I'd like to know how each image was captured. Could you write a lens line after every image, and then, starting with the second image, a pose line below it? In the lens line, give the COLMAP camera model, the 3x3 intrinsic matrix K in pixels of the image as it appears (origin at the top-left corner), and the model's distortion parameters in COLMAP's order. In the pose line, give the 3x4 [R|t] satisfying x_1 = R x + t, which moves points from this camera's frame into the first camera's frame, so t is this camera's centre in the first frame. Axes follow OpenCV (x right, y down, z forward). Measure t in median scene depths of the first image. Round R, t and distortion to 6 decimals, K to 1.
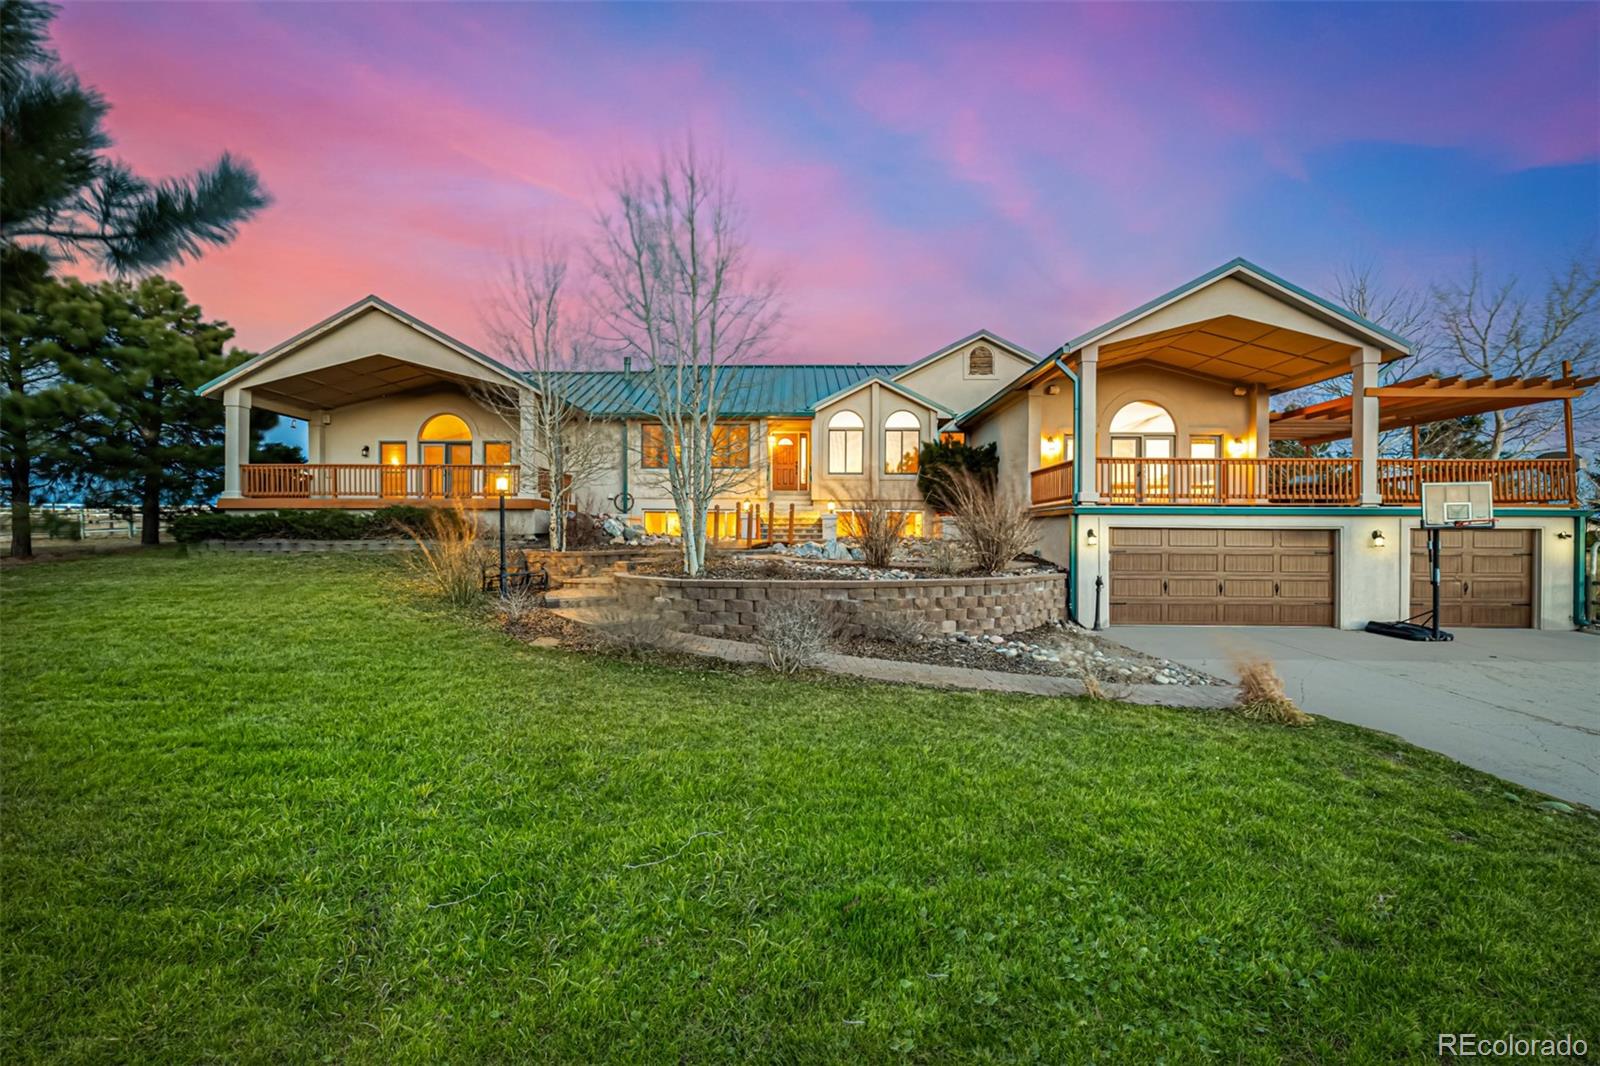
lens RADIAL K [[710.3, 0, 800.0], [0, 710.3, 533.0], [0, 0, 1]] dist [0.000311, -0.000126]
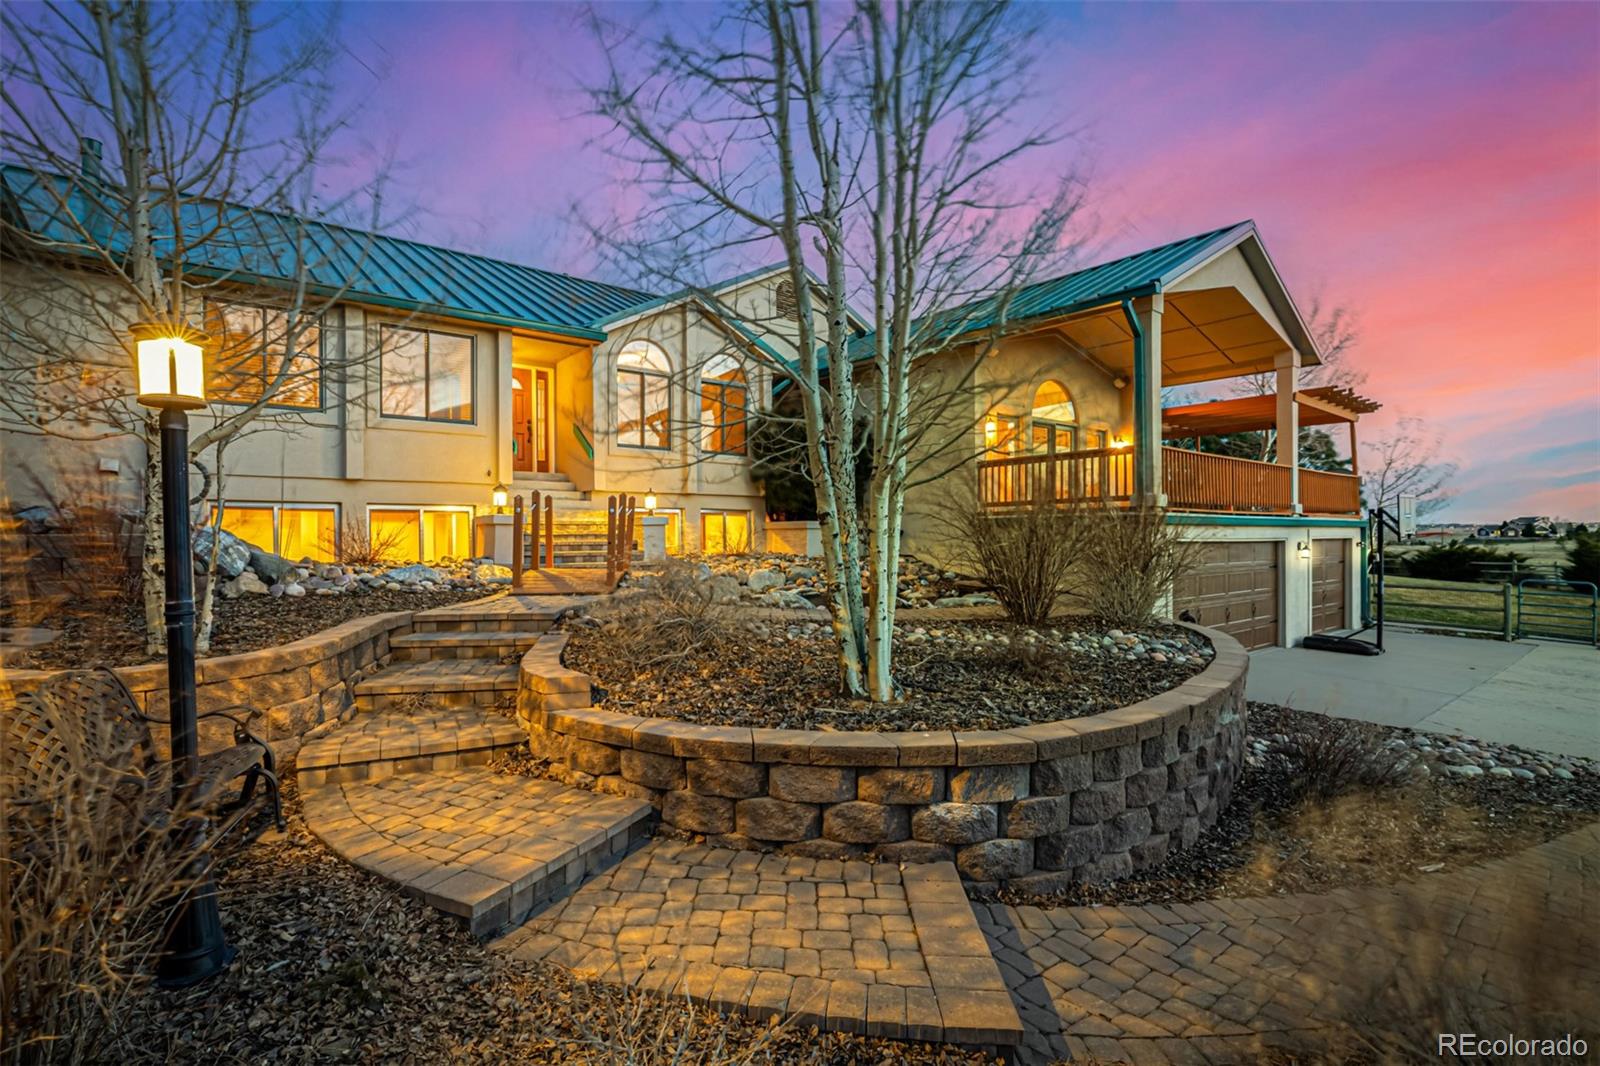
lens RADIAL K [[767.8, 0, 800.0], [0, 767.8, 533.0], [0, 0, 1]] dist [0.000287, 0.000024]
pose [[0.760232, -0.005691, 0.649626, -0.329788], [0.004359, 0.999984, 0.003659, -0.018711], [-0.649637, 0.000050, 0.760245, 0.569114]]
